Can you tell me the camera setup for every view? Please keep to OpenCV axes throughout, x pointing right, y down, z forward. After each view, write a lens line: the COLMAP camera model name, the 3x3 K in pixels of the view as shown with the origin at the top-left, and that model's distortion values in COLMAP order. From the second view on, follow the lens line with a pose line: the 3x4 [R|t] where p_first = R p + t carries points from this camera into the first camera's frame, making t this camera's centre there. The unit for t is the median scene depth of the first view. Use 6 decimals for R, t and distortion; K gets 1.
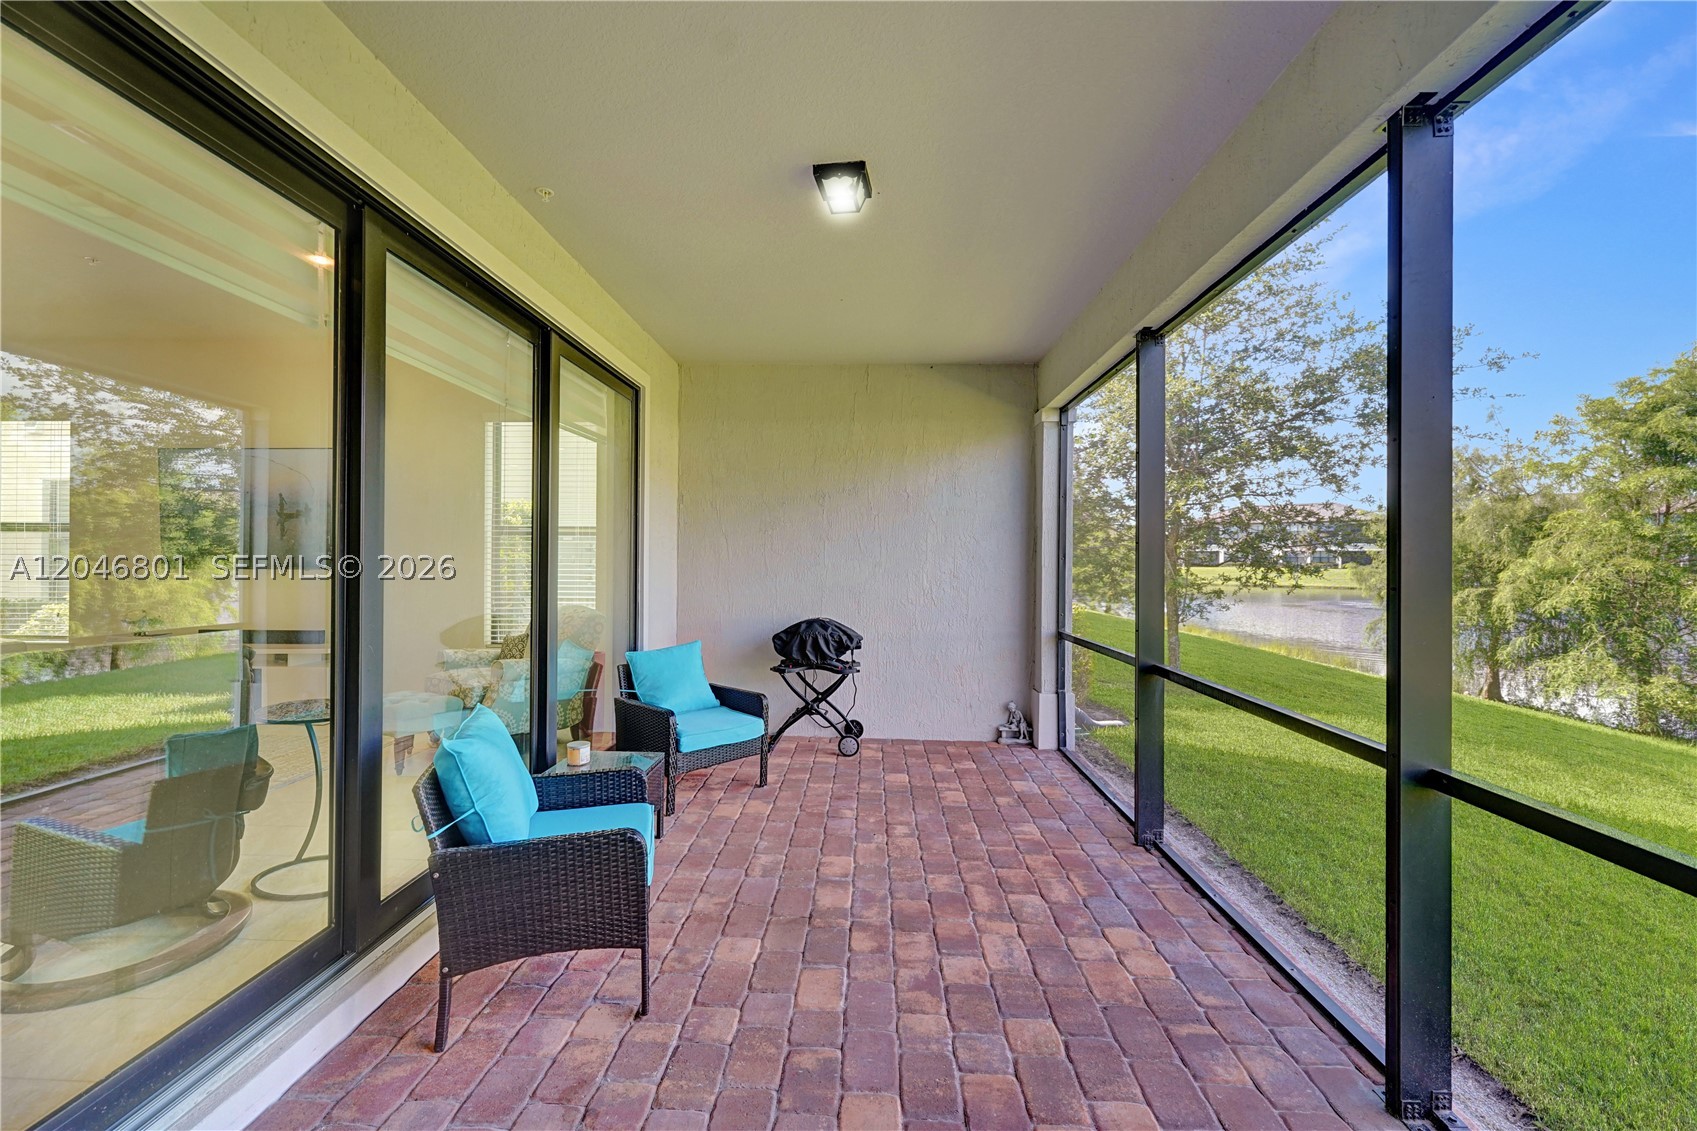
lens RADIAL K [[701.3, 0, 839.9], [0, 701.3, 560.8], [0, 0, 1]] dist [-0.011397, 0.000041]
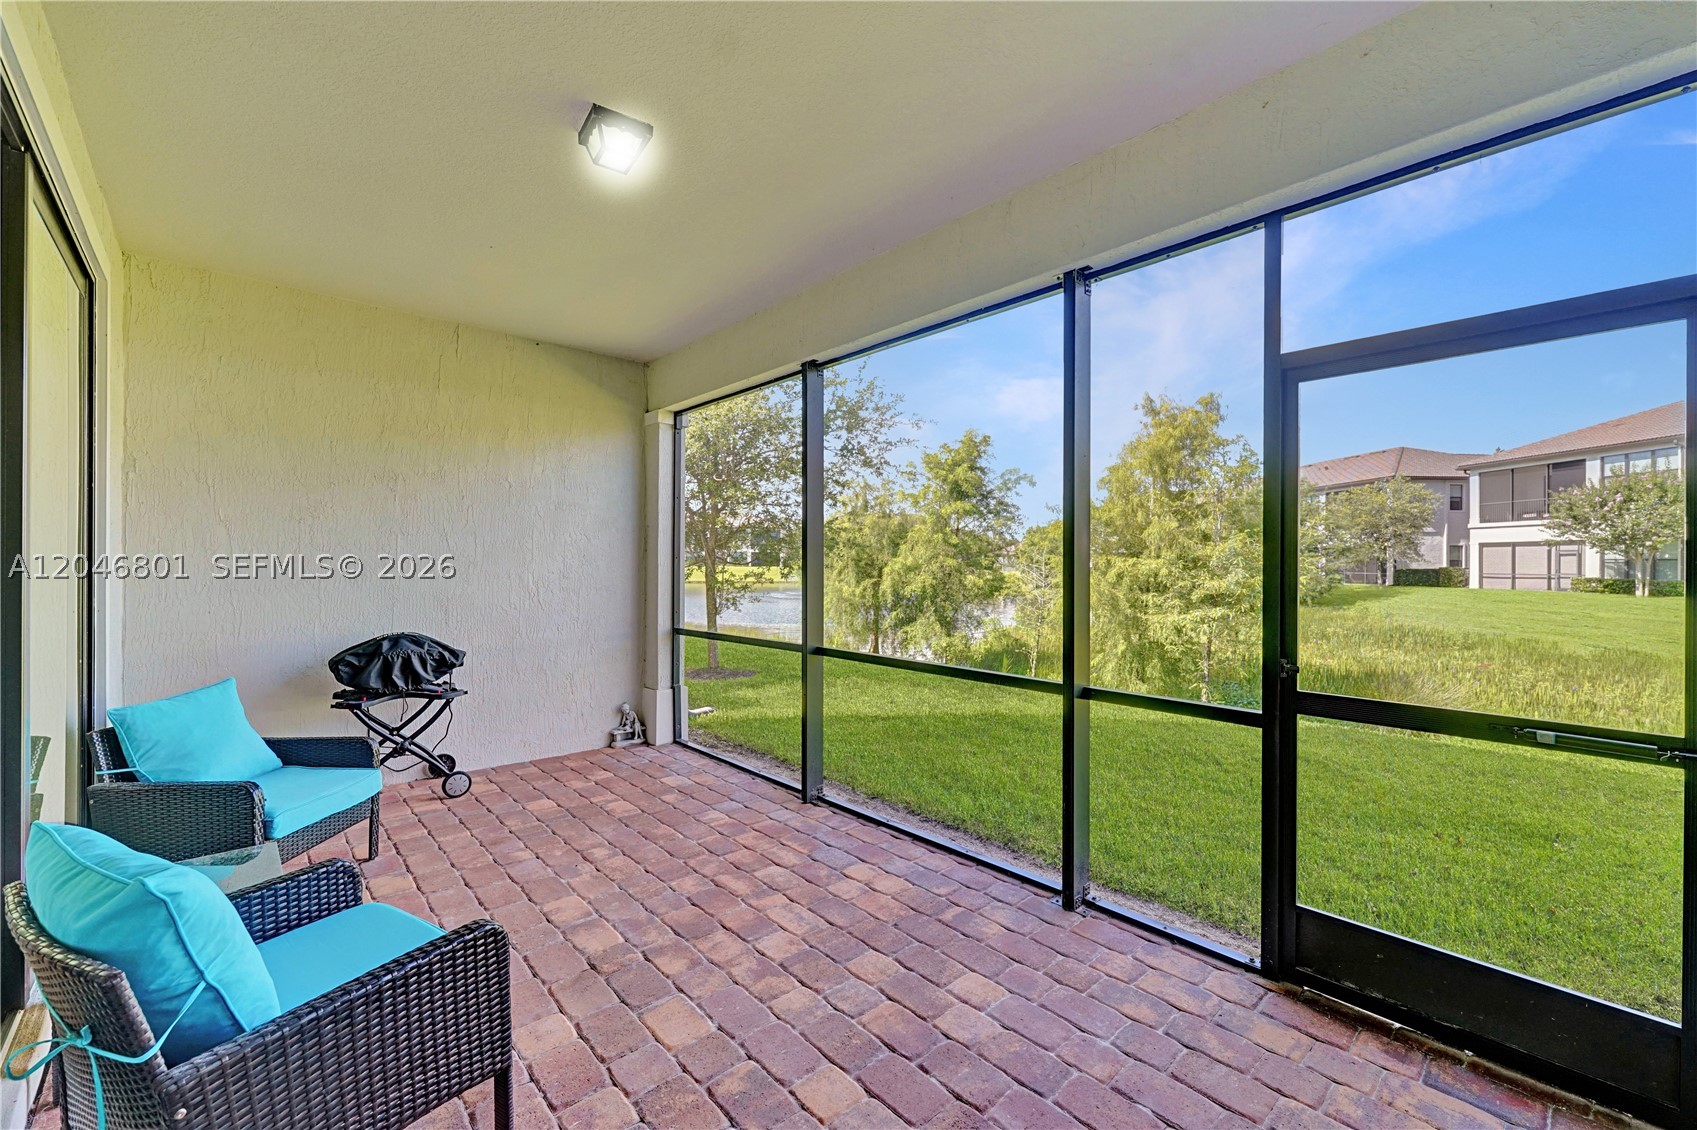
lens RADIAL K [[701.3, 0, 853.3], [0, 701.3, 563.0], [0, 0, 1]] dist [-0.011397, 0.000041]
pose [[0.695139, -0.004982, 0.718858, -0.250553], [0.003210, 0.999988, 0.003826, 0.001885], [-0.718868, -0.000352, 0.695146, 0.092778]]
